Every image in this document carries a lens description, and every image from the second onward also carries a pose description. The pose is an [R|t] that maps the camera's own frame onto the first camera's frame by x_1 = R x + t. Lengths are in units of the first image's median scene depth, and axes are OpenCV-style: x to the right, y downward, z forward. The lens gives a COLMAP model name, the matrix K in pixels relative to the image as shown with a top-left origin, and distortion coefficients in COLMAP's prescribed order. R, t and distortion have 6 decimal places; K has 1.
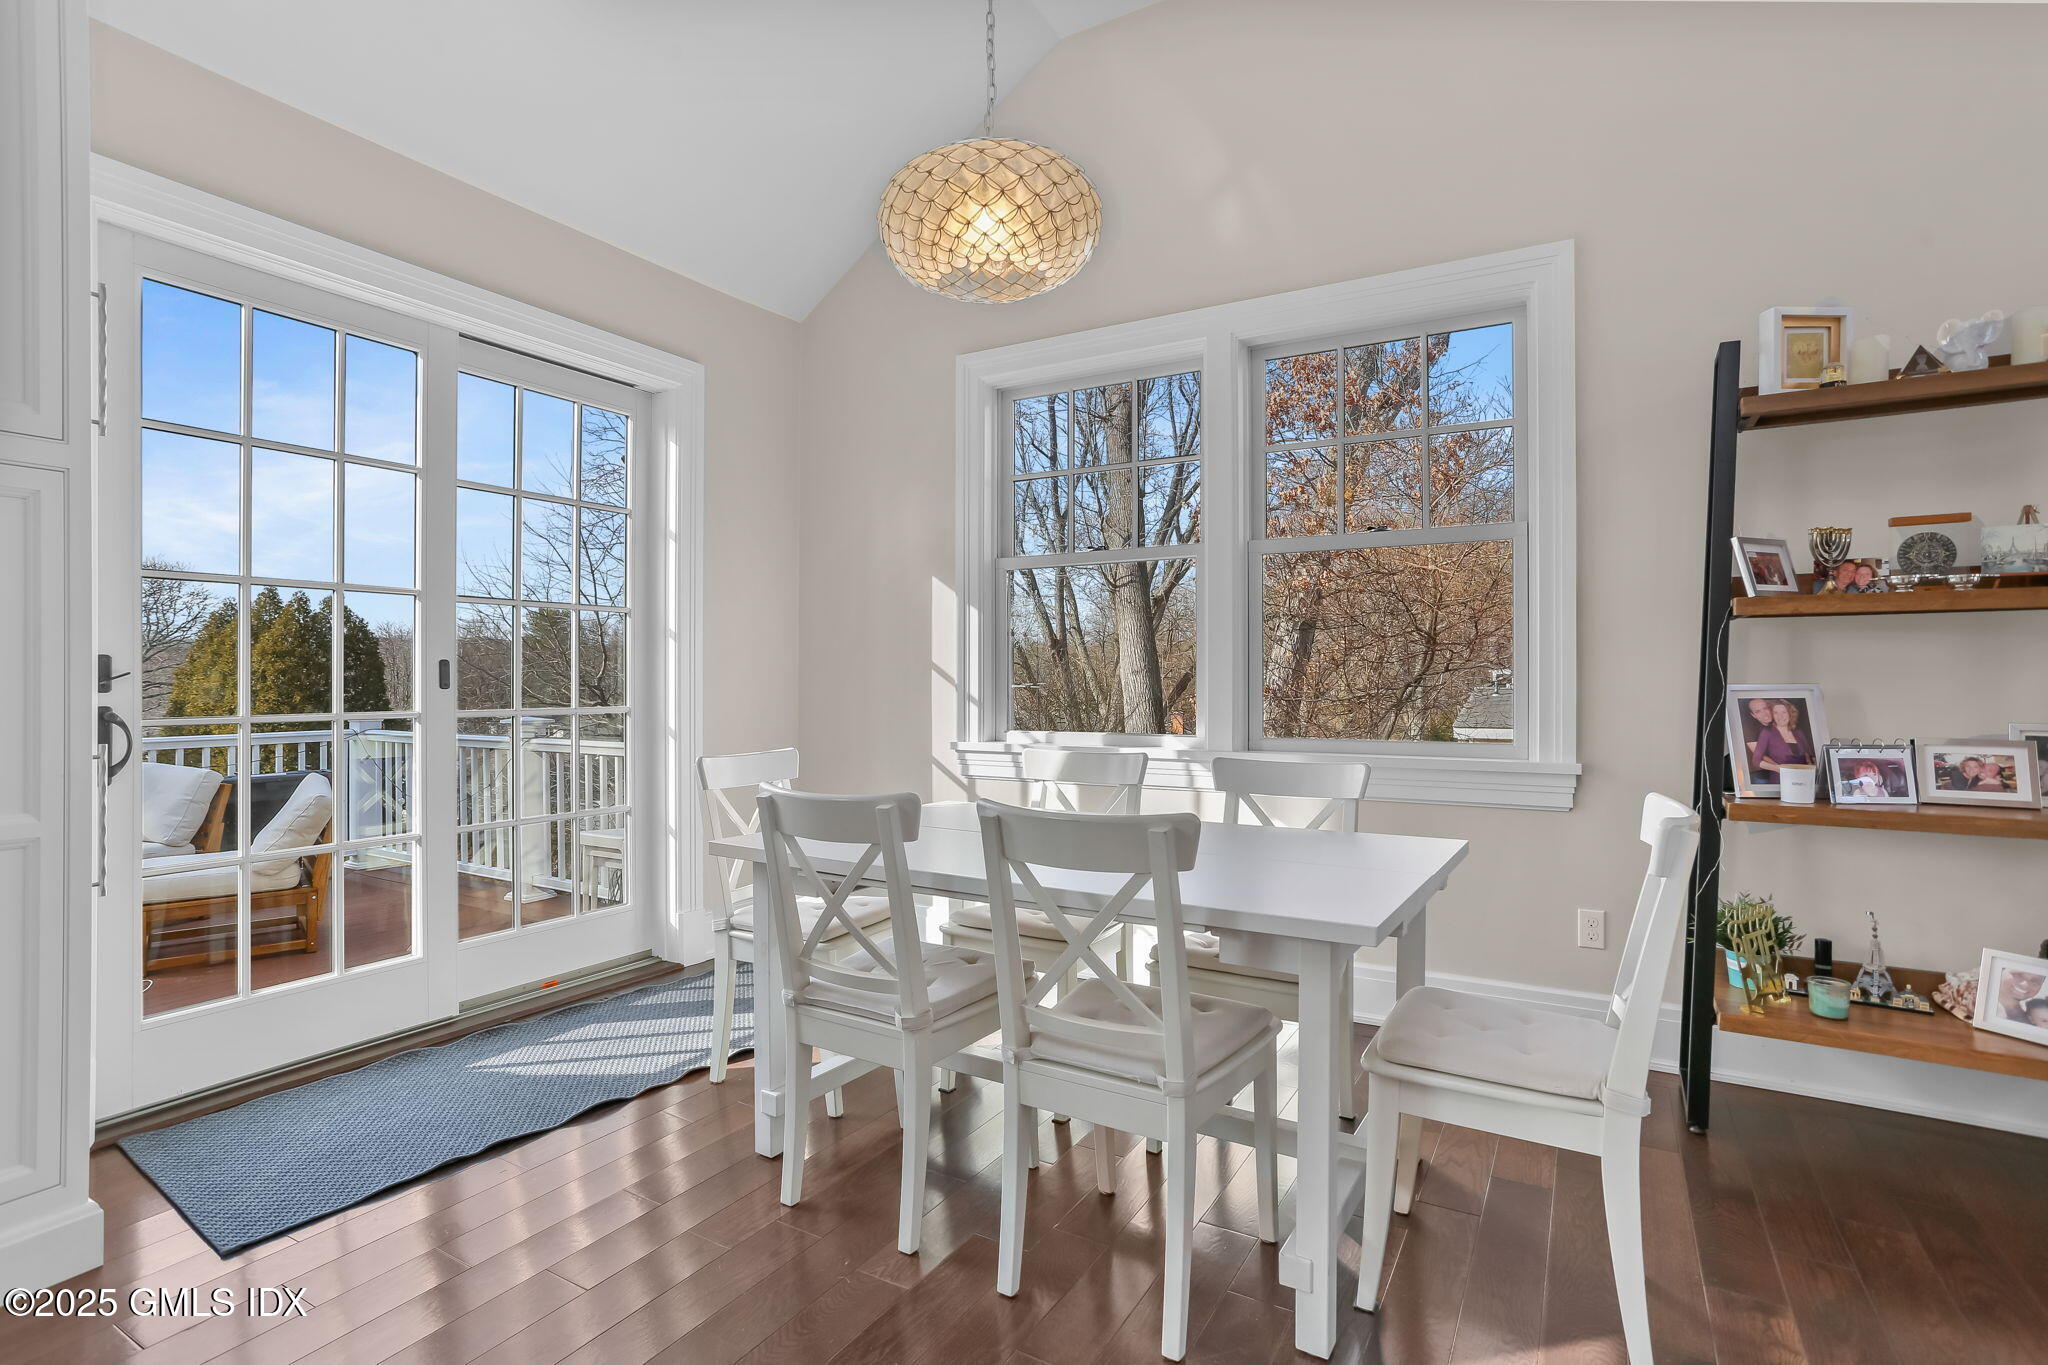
lens RADIAL K [[996.0, 0, 1019.9], [0, 996.0, 670.2], [0, 0, 1]] dist [-0.000912, -0.000124]
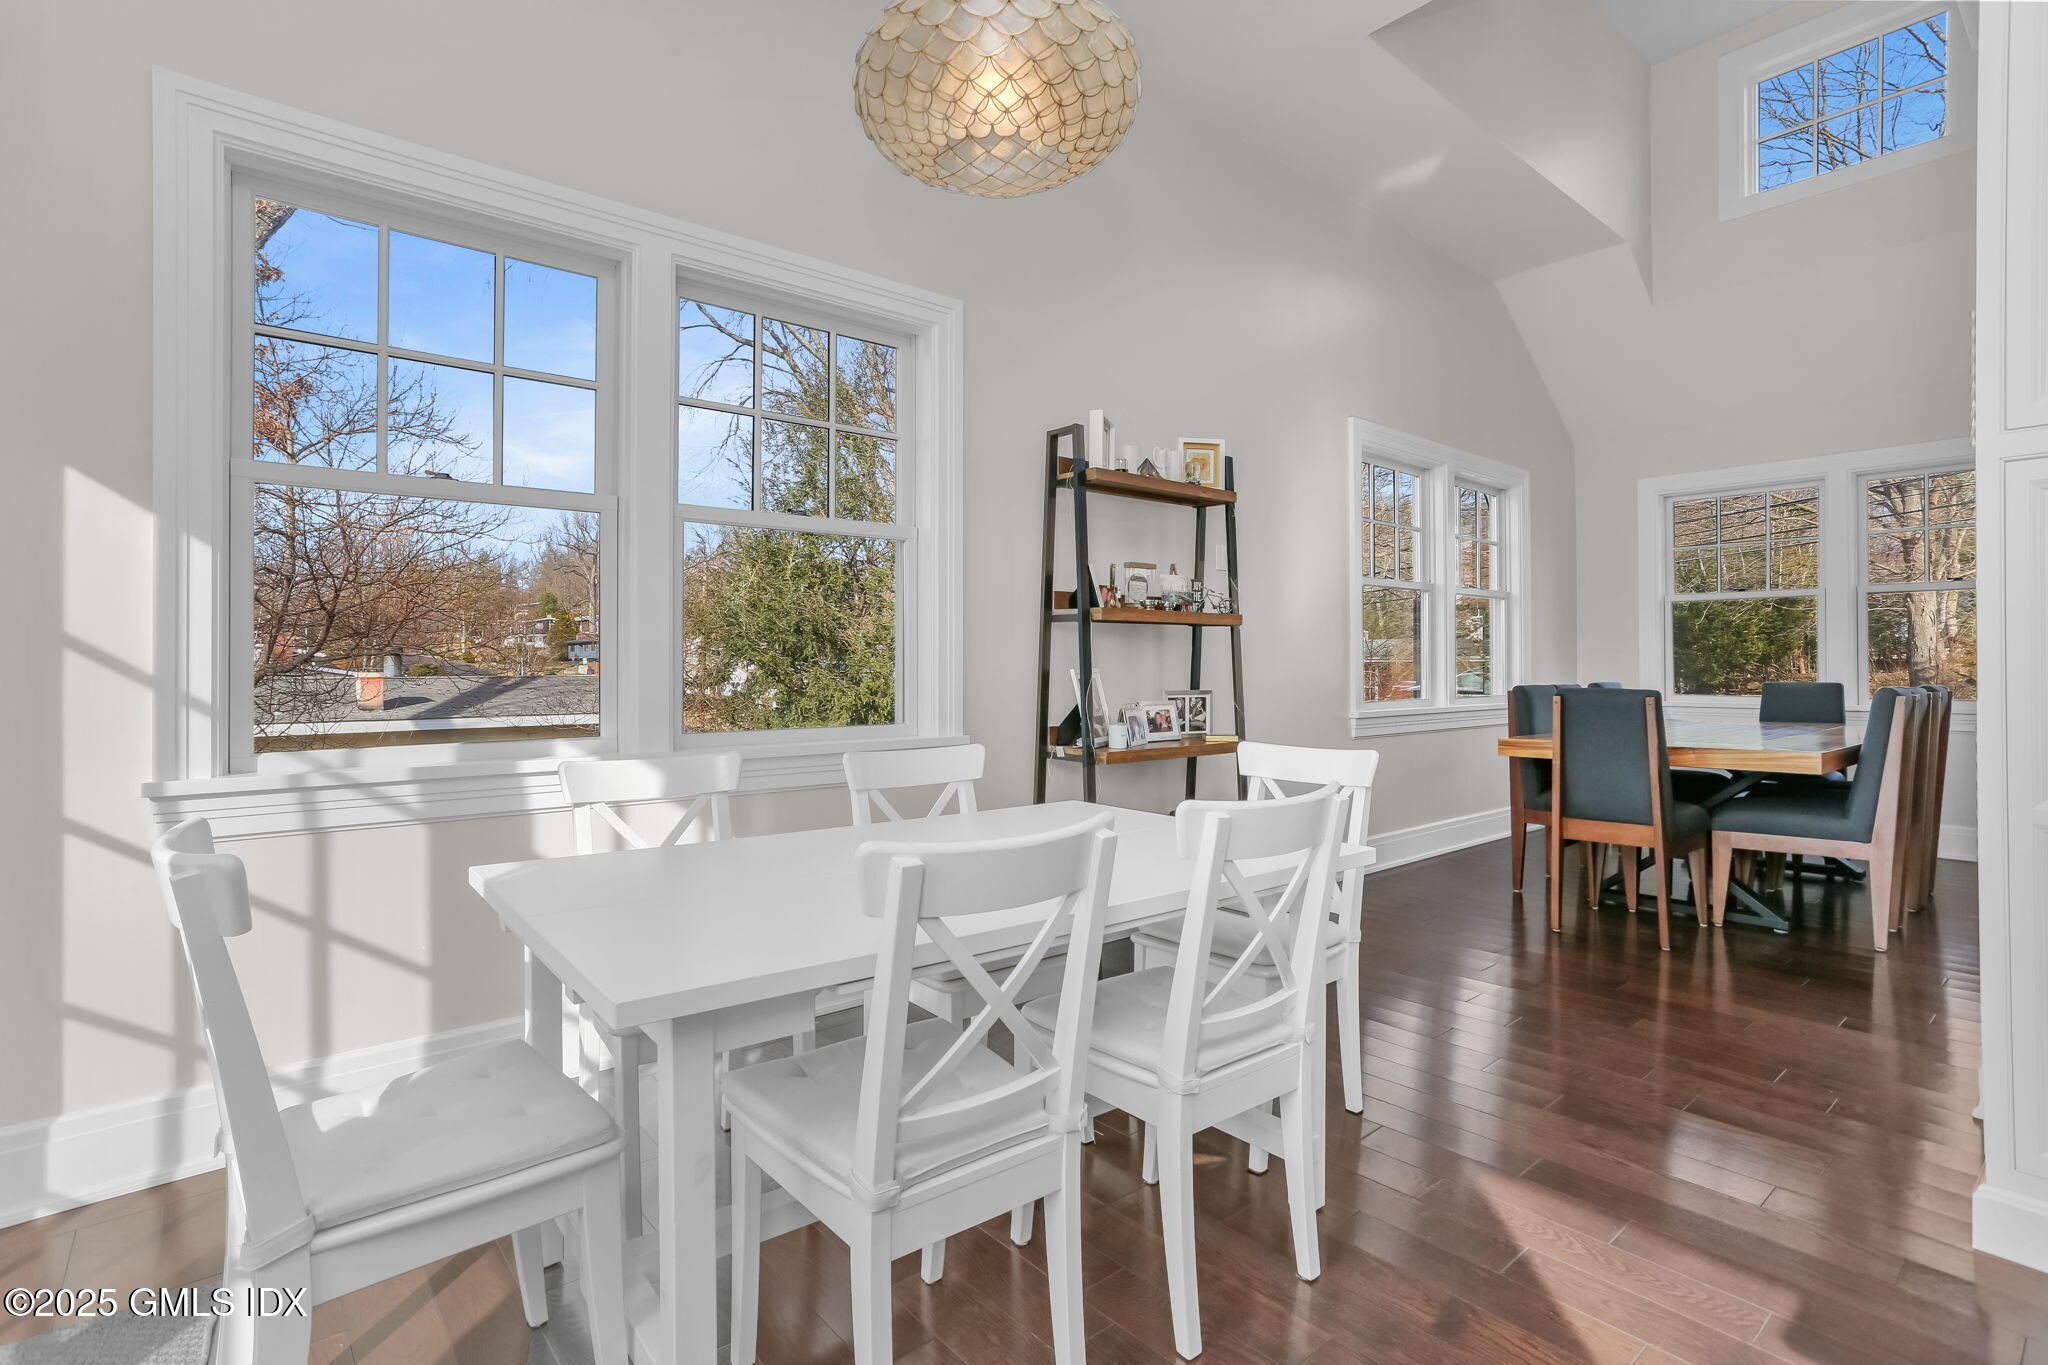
lens RADIAL K [[996.0, 0, 1019.9], [0, 996.0, 670.2], [0, 0, 1]] dist [-0.000912, -0.000124]
pose [[0.363607, -0.000693, 0.931552, -0.409563], [0.000596, 1.000000, 0.000512, 0.010232], [-0.931552, 0.000369, 0.363607, 0.369835]]
